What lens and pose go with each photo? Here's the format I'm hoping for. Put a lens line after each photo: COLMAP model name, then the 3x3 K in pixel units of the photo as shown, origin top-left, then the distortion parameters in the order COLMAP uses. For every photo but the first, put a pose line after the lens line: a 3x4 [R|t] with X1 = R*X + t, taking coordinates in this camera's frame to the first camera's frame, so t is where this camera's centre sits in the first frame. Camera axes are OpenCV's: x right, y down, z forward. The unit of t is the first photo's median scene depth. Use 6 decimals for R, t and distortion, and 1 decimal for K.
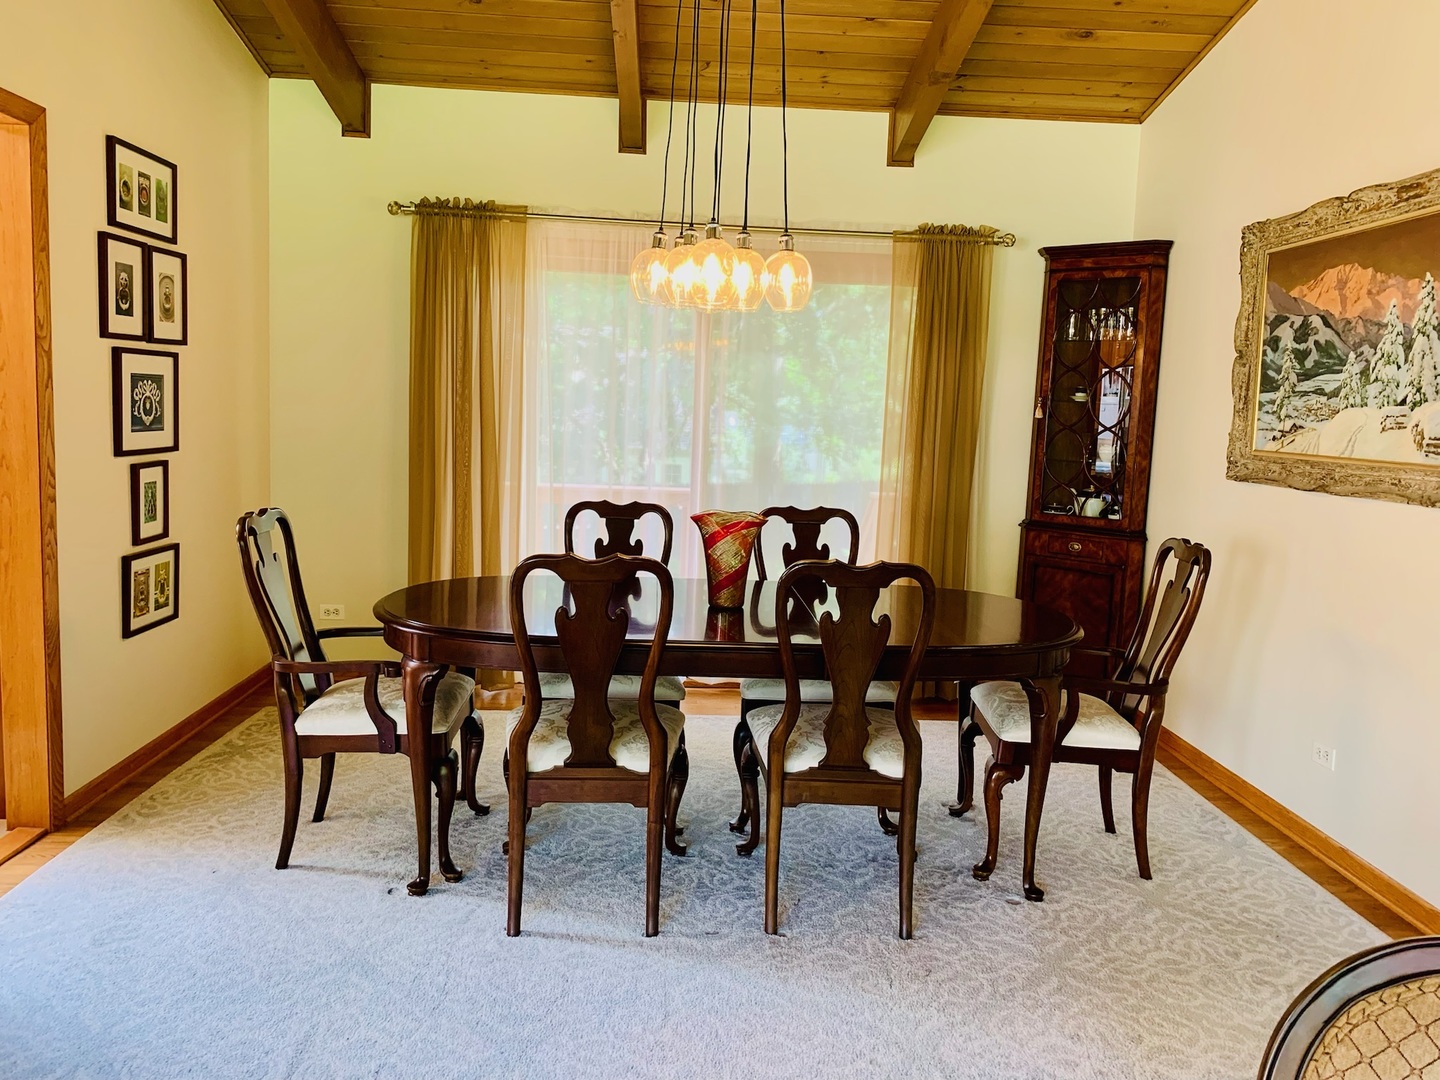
lens RADIAL K [[1107.6, 0, 719.8], [0, 1107.6, 536.1], [0, 0, 1]] dist [0.011456, 0.011369]
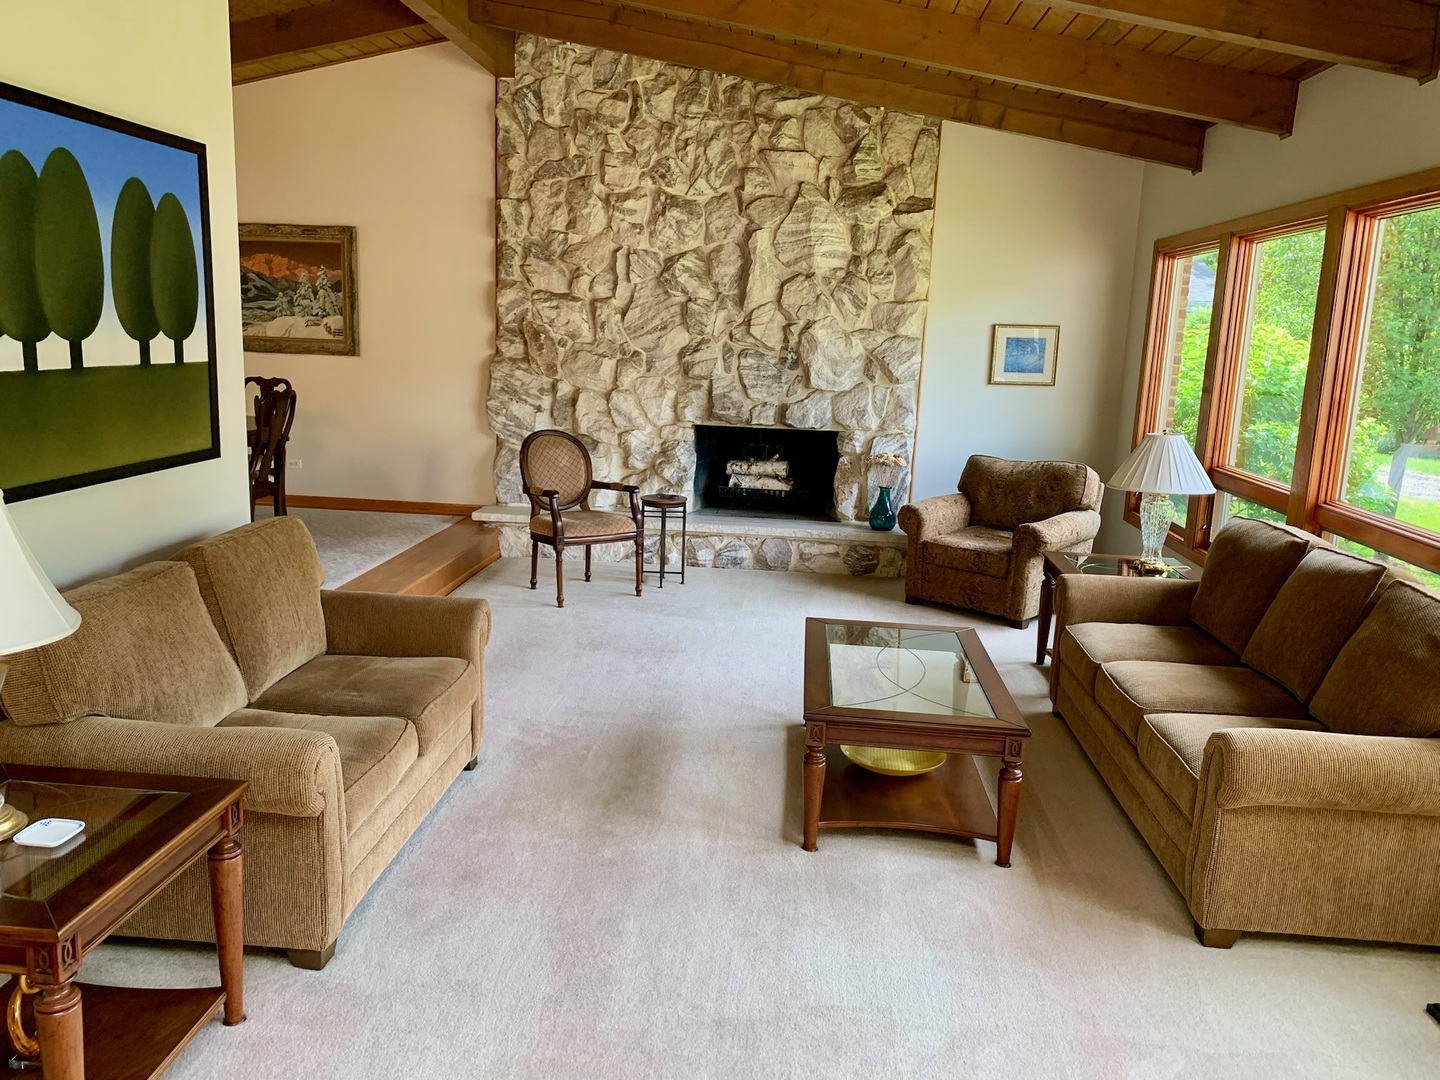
lens RADIAL K [[1107.6, 0, 718.4], [0, 1107.6, 539.8], [0, 0, 1]] dist [0.011456, 0.011369]
pose [[0.117022, -0.233946, 0.965181, -1.751045], [0.084979, 0.970653, 0.224969, -0.107653], [-0.989487, 0.055694, 0.133468, -0.212340]]
